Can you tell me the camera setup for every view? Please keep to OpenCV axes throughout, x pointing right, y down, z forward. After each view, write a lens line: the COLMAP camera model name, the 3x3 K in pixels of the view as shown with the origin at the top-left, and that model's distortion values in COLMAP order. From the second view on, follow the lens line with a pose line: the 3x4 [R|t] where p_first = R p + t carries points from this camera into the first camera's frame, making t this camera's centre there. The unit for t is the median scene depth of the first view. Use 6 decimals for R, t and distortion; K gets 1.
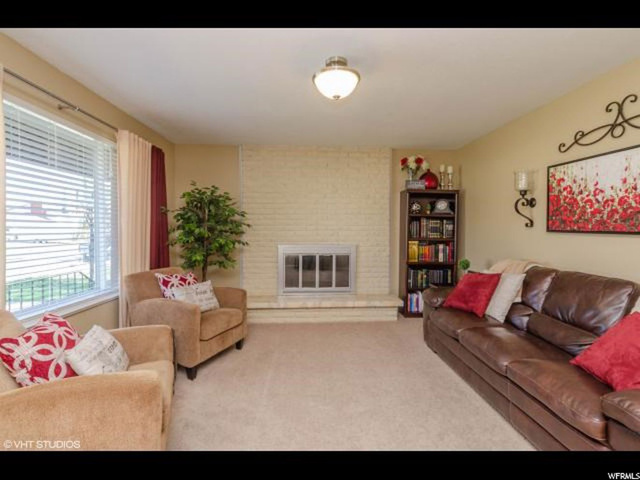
lens RADIAL K [[294.9, 0, 329.5], [0, 294.9, 232.5], [0, 0, 1]] dist [0.000089, -0.000407]
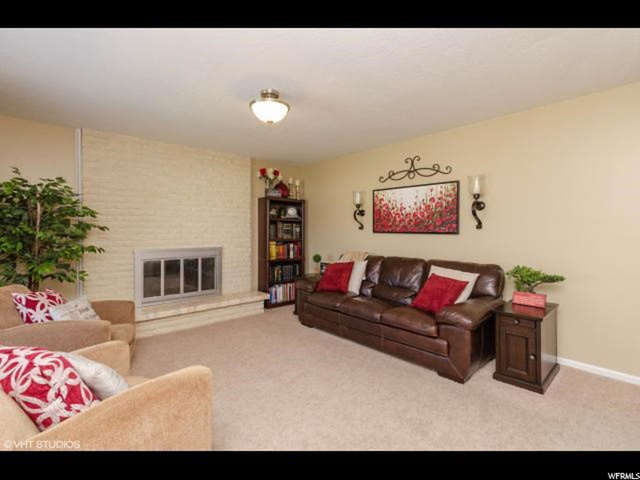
lens RADIAL K [[298.5, 0, 322.0], [0, 298.5, 230.6], [0, 0, 1]] dist [0.000348, -0.000071]
pose [[0.792757, -0.003986, 0.609525, -0.306540], [0.012298, 0.999880, -0.009456, -0.000685], [-0.609414, 0.014992, 0.792710, -0.048166]]
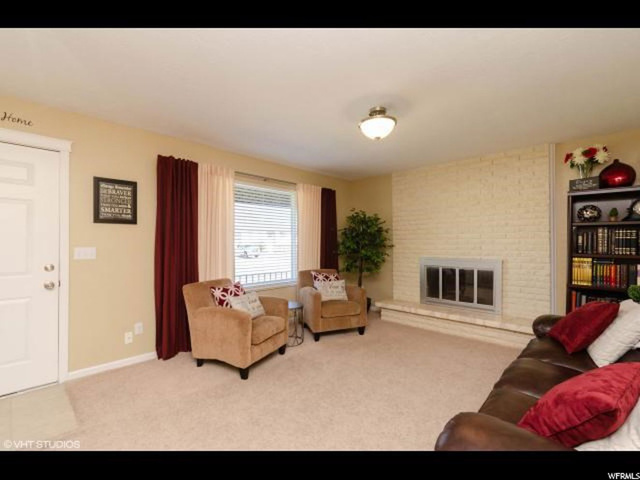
lens RADIAL K [[290.2, 0, 330.0], [0, 290.2, 241.2], [0, 0, 1]] dist [0.000562, -0.000016]
pose [[0.686504, -0.006781, -0.727094, 0.432466], [-0.005170, 0.999886, -0.014206, -0.000537], [0.727107, 0.013512, 0.686391, 0.005635]]
